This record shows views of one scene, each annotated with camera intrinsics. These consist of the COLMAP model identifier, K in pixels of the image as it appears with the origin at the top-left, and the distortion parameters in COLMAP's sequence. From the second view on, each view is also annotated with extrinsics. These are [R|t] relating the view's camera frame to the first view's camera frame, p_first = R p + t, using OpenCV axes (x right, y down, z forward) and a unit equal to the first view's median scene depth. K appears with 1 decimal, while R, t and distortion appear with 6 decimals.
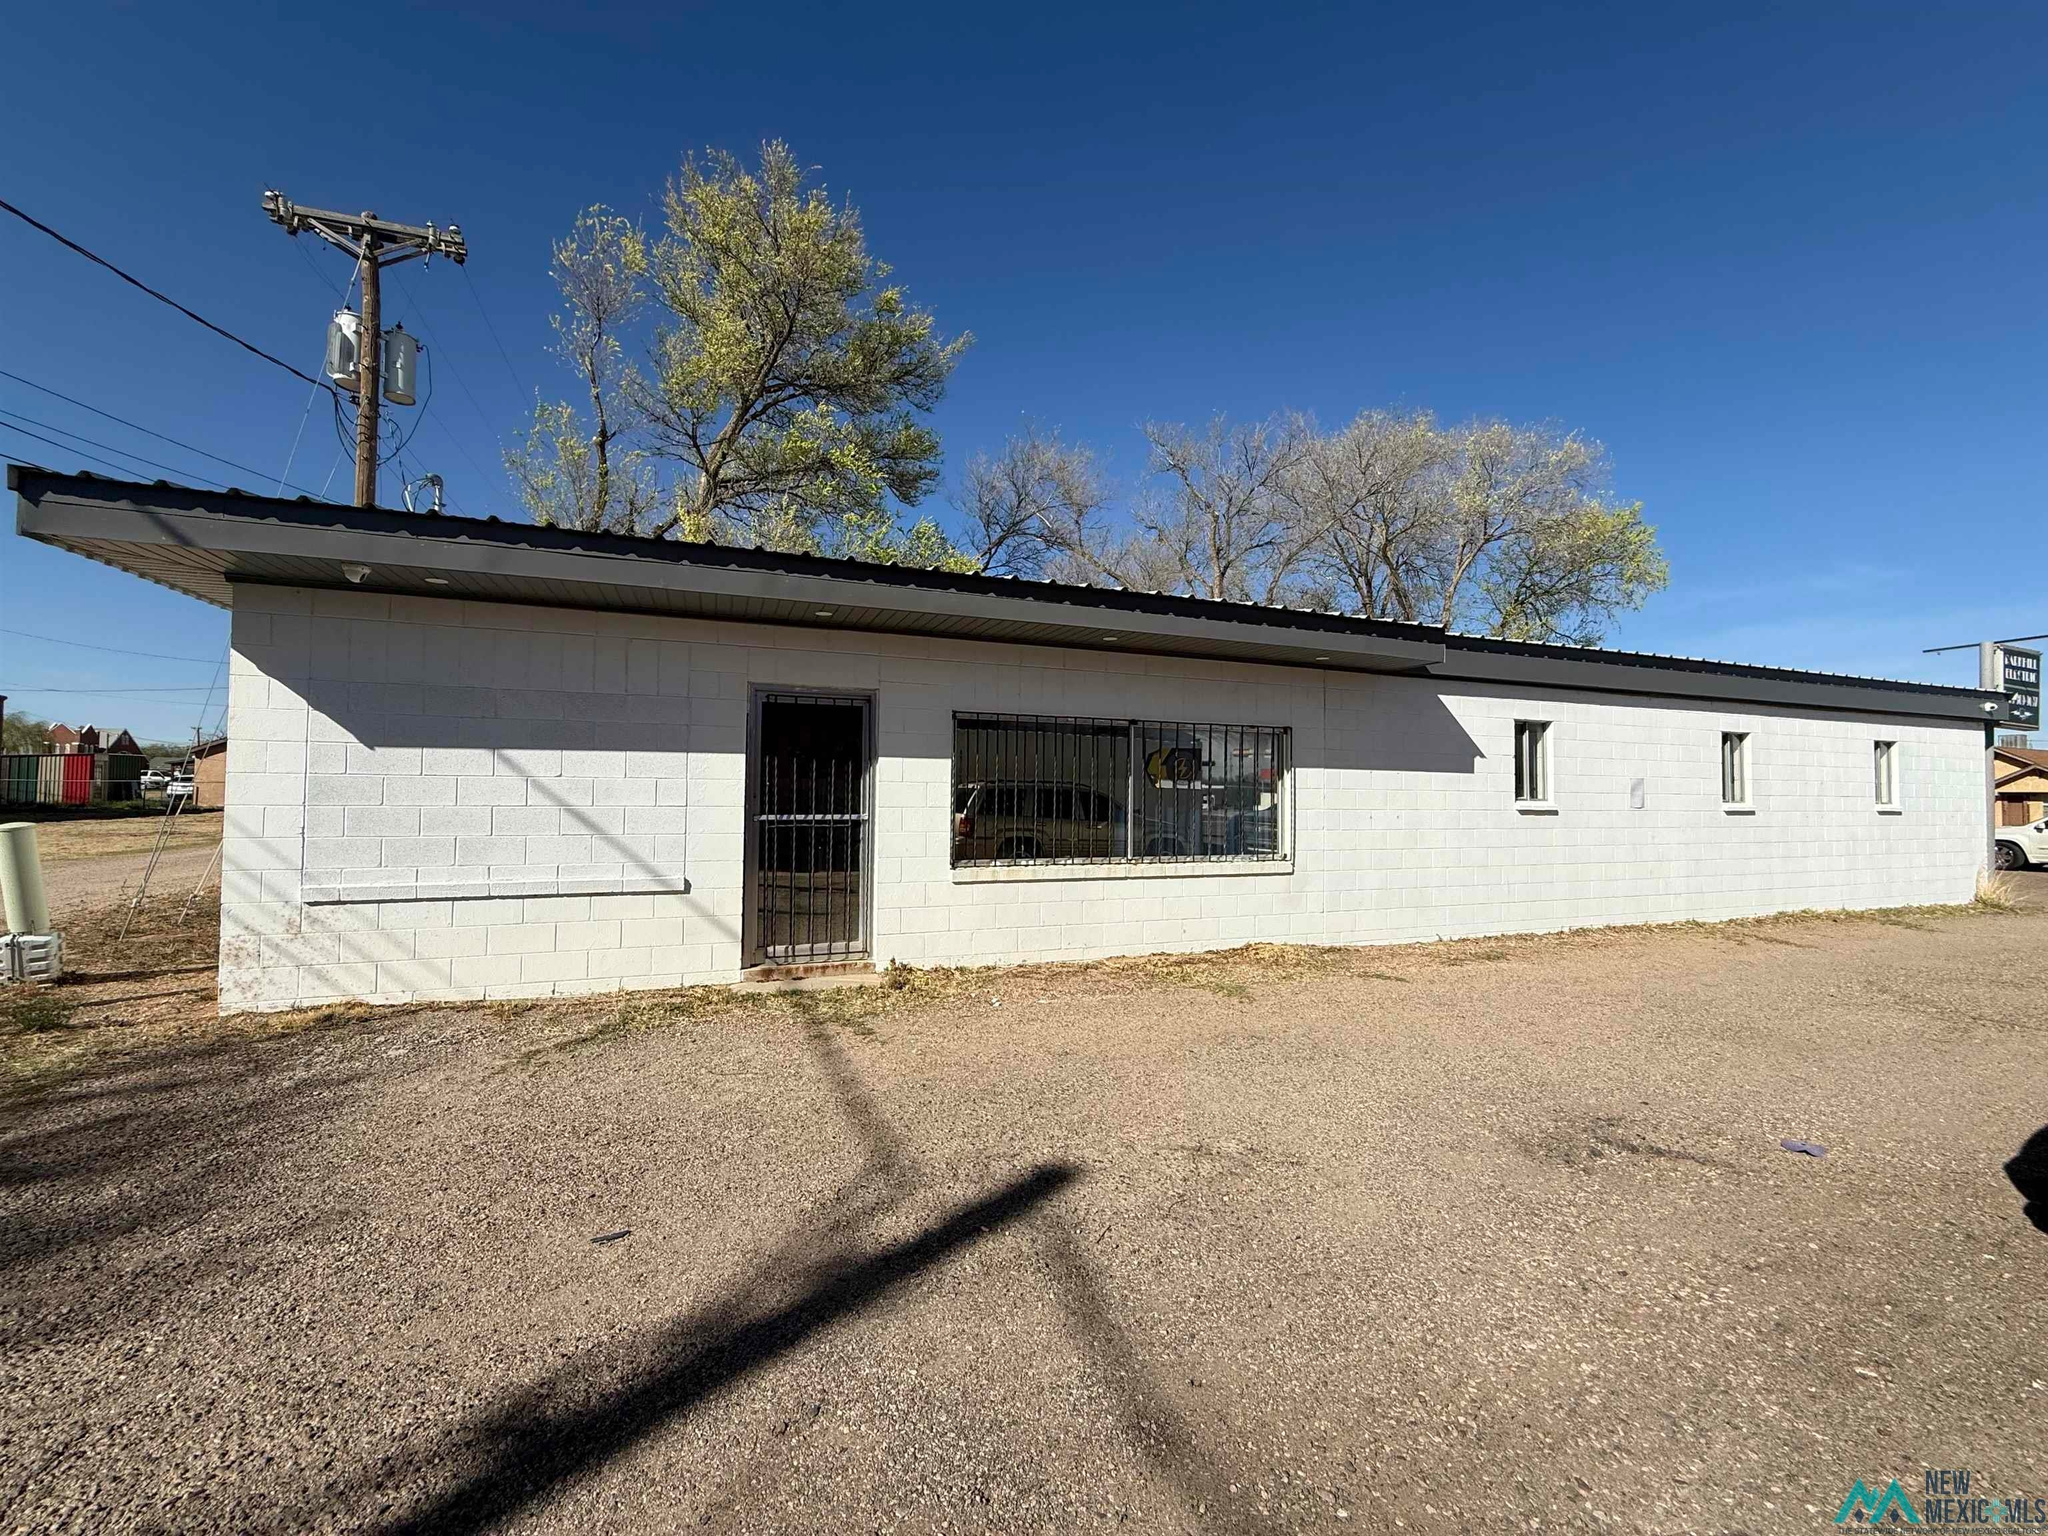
lens RADIAL K [[822.6, 0, 1016.3], [0, 822.6, 779.1], [0, 0, 1]] dist [-0.001498, 0.000223]
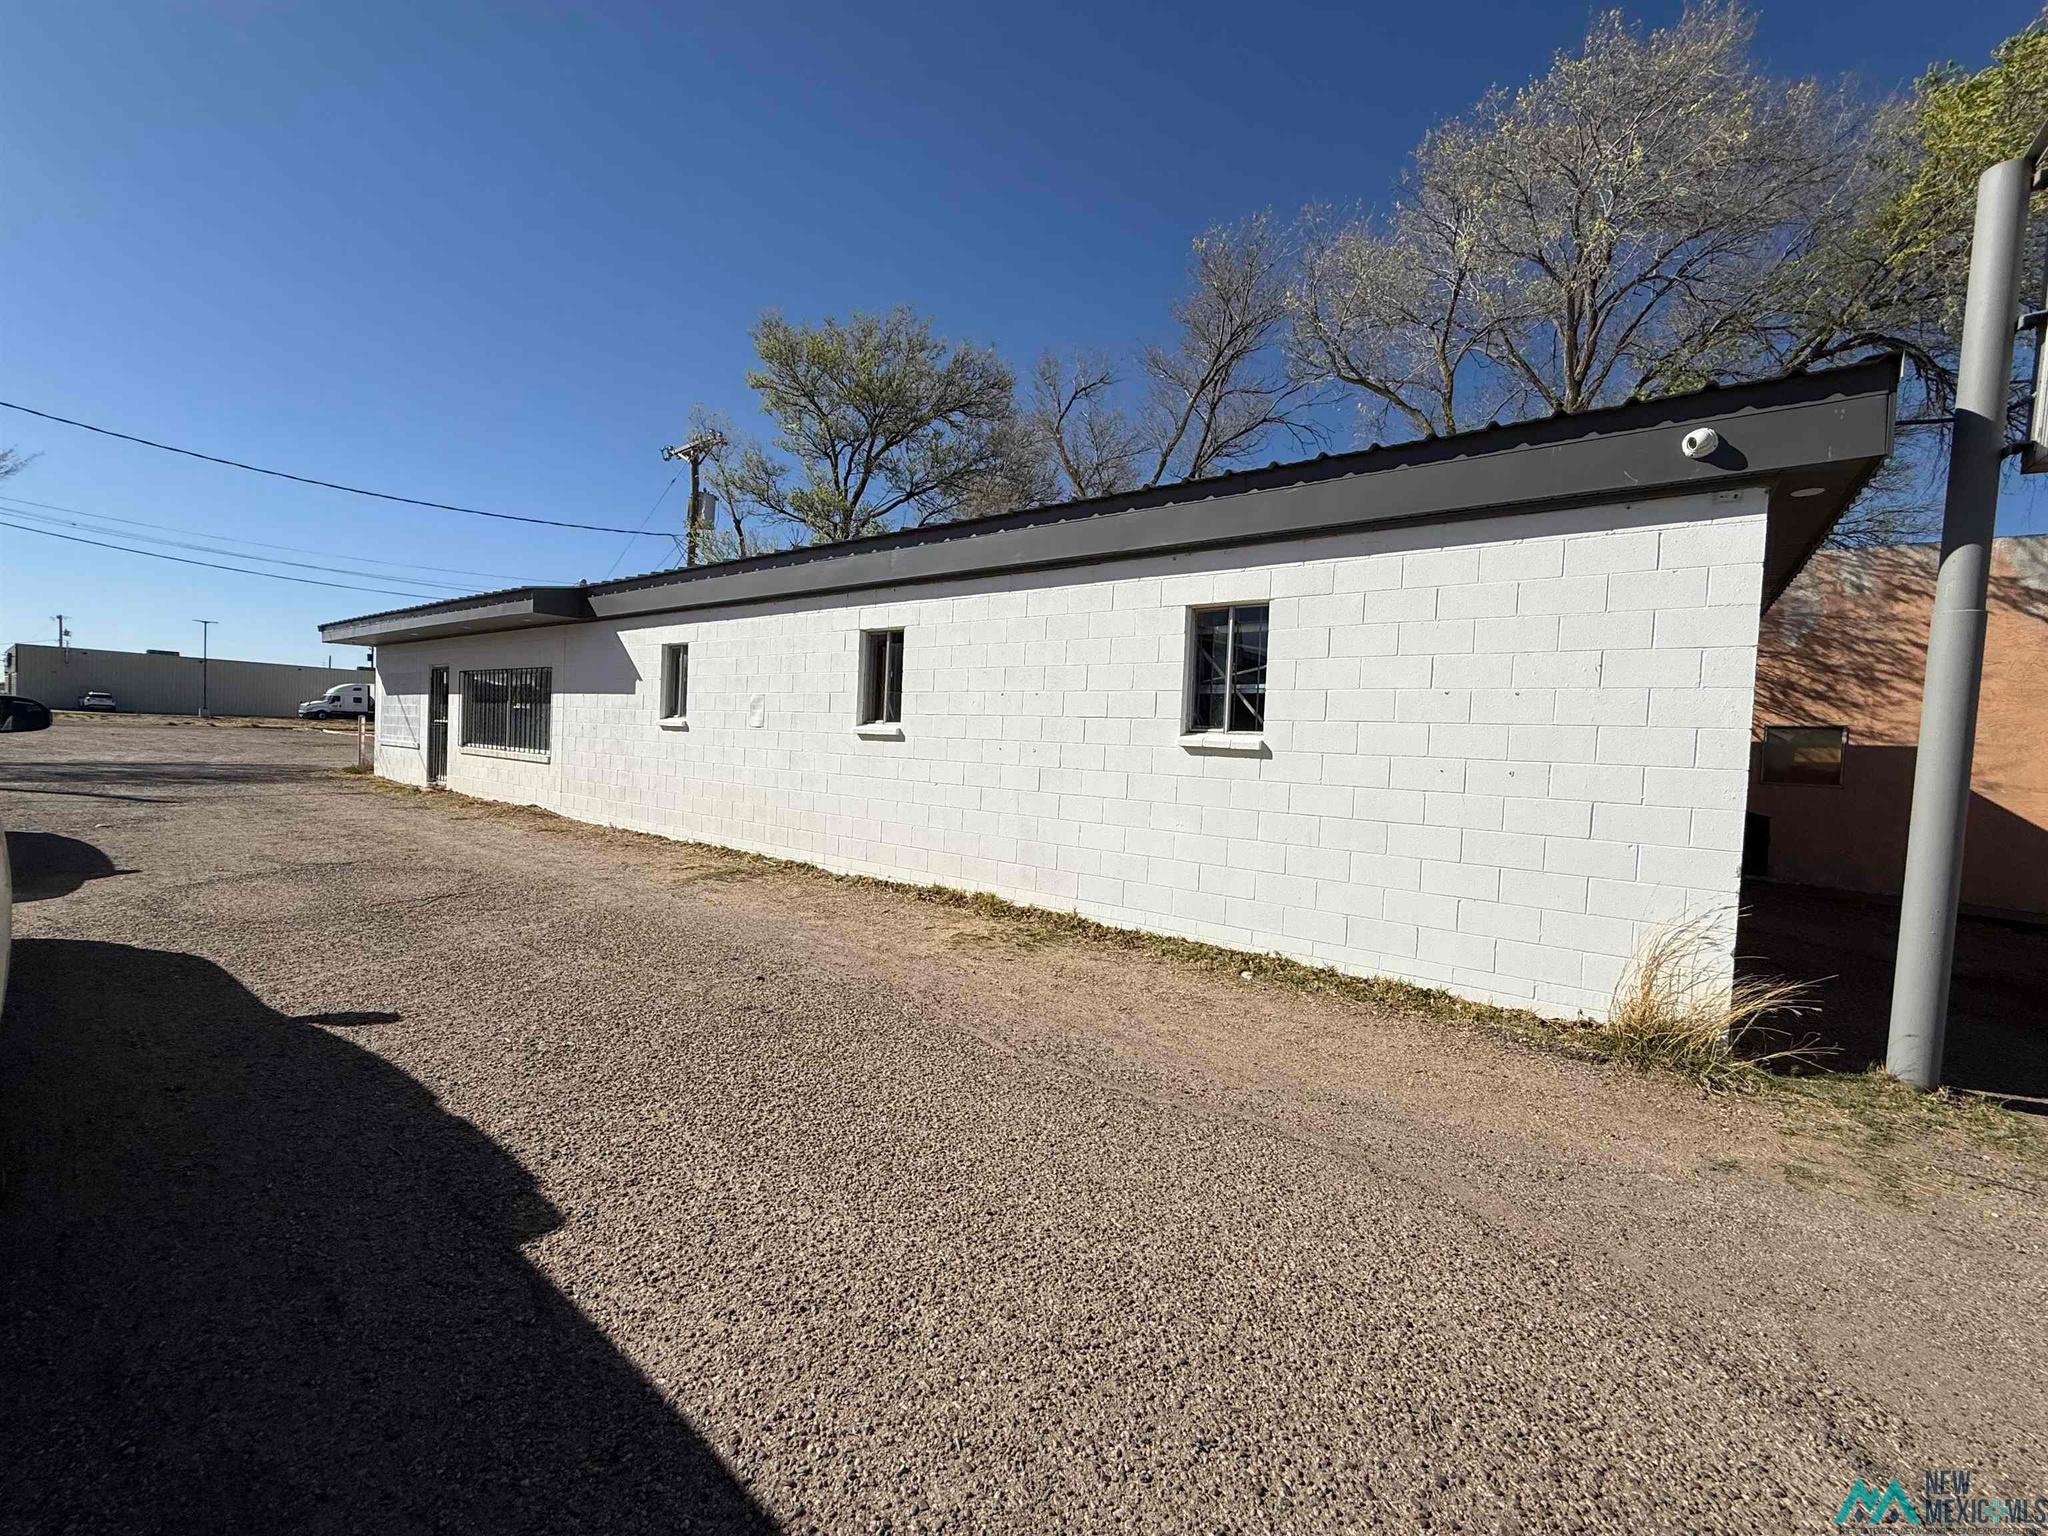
lens RADIAL K [[822.6, 0, 1016.3], [0, 822.6, 779.1], [0, 0, 1]] dist [-0.001498, 0.000223]
pose [[0.522793, 0.073819, -0.849257, 2.054057], [0.016420, 0.995187, 0.096612, 0.010479], [0.852302, -0.064453, 0.519064, 0.918830]]
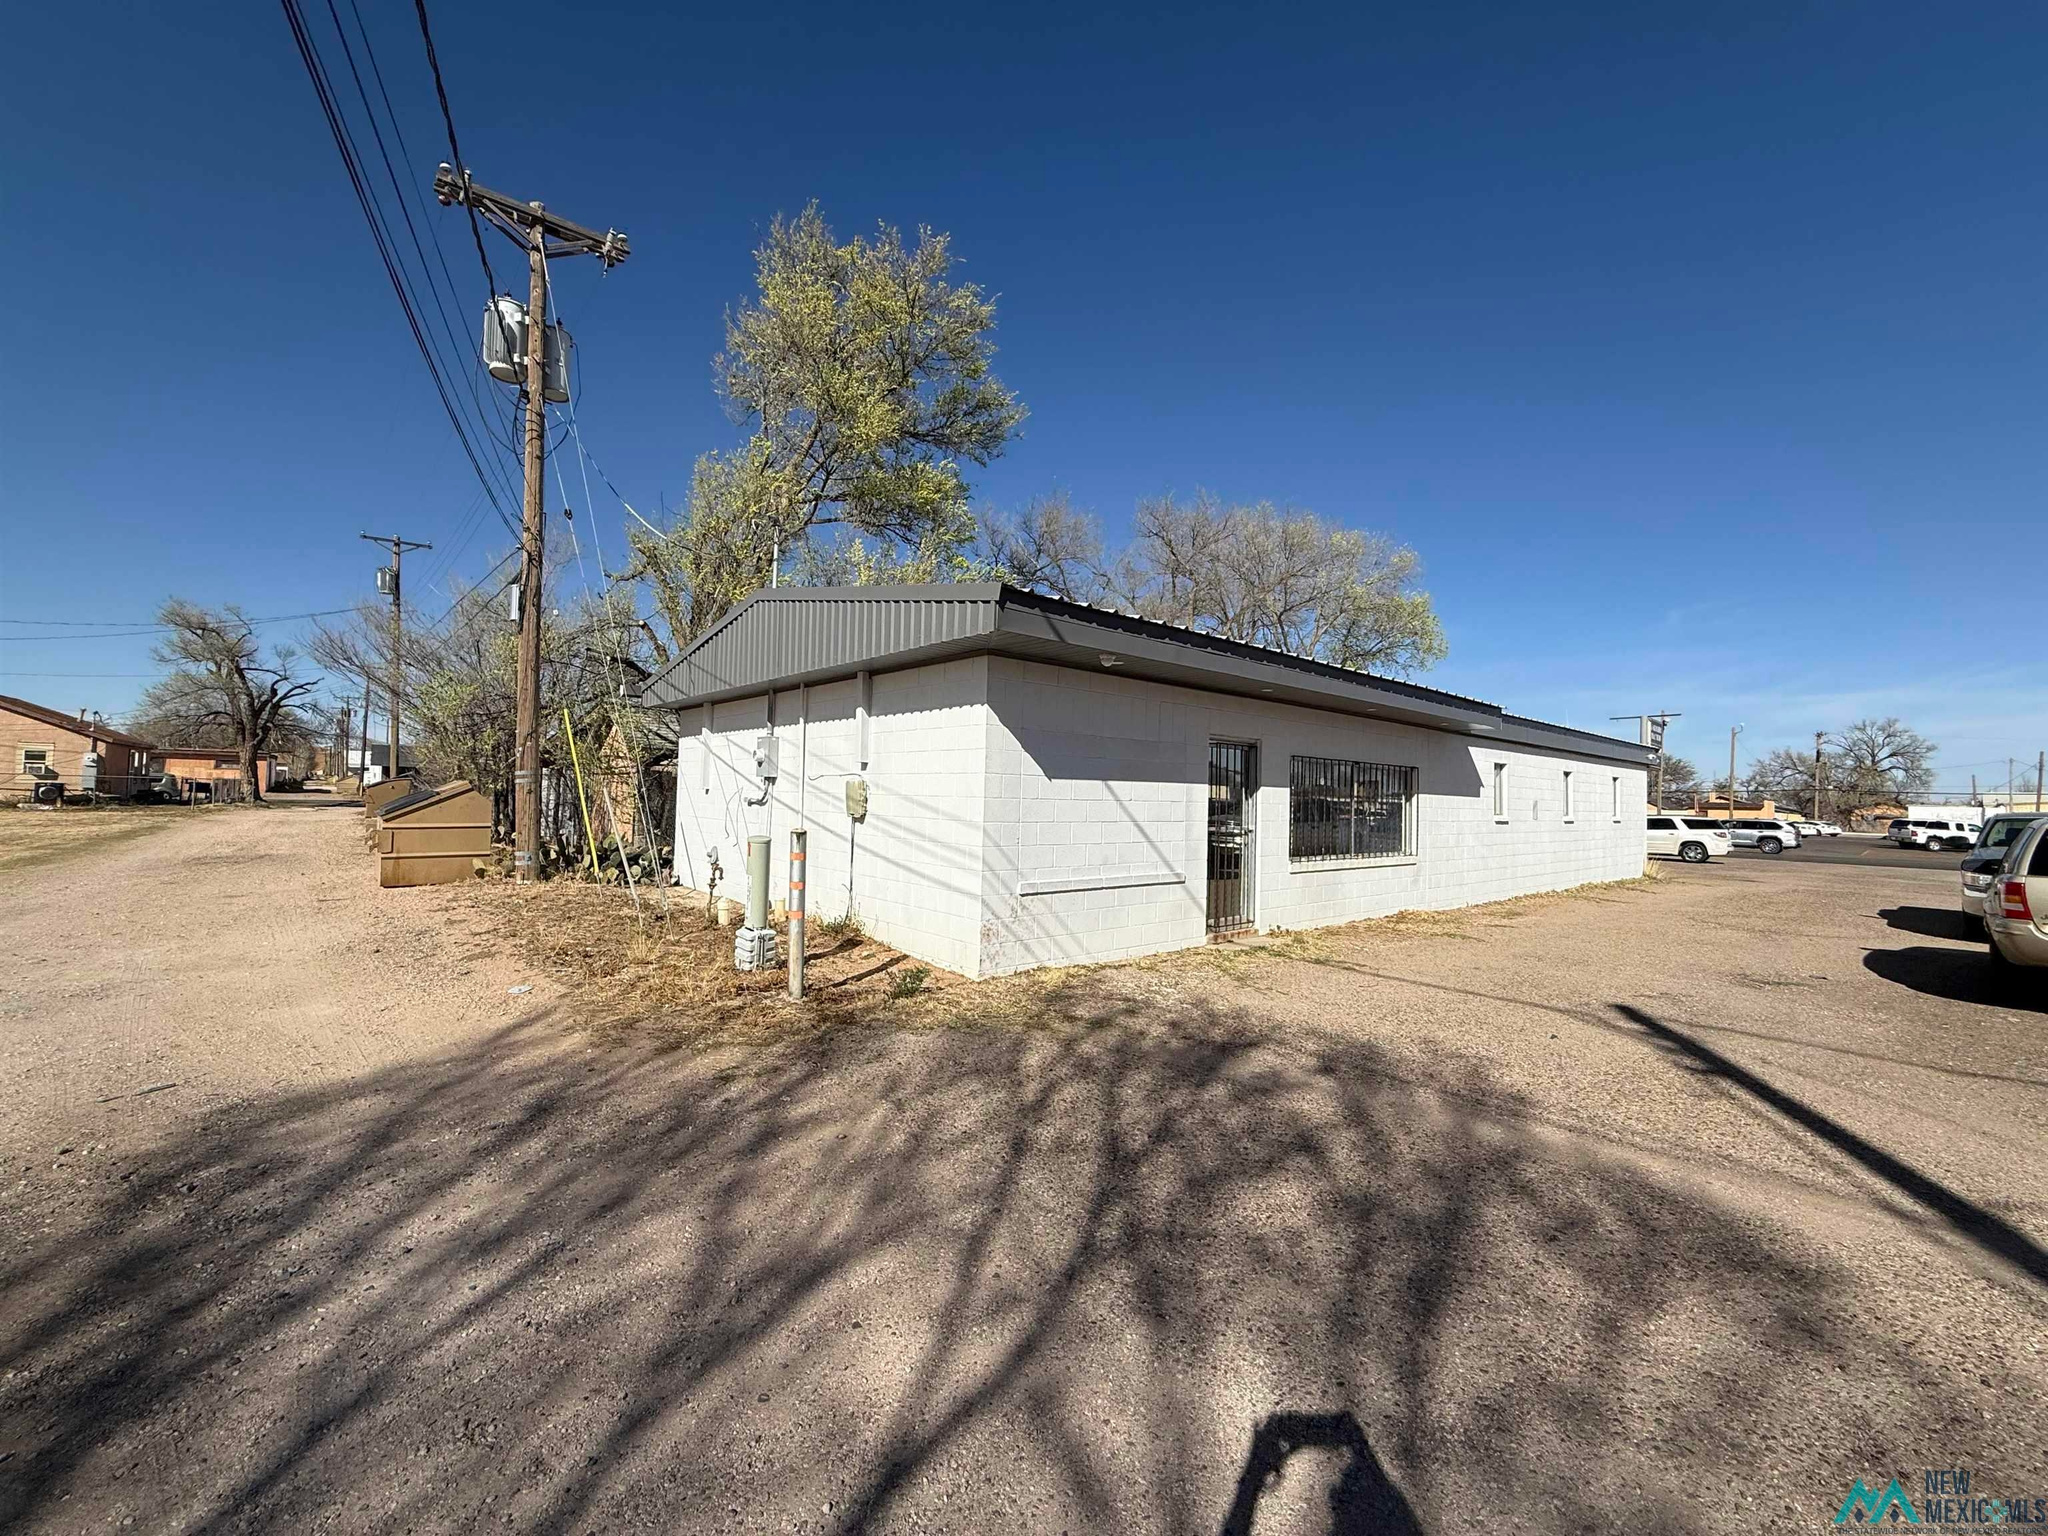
lens RADIAL K [[822.6, 0, 1016.3], [0, 822.6, 779.1], [0, 0, 1]] dist [-0.001498, 0.000223]
pose [[0.941032, 0.020030, 0.337724, -0.859977], [-0.020685, 0.999785, -0.001661, -0.022905], [-0.337685, -0.005423, 0.941244, -0.173561]]
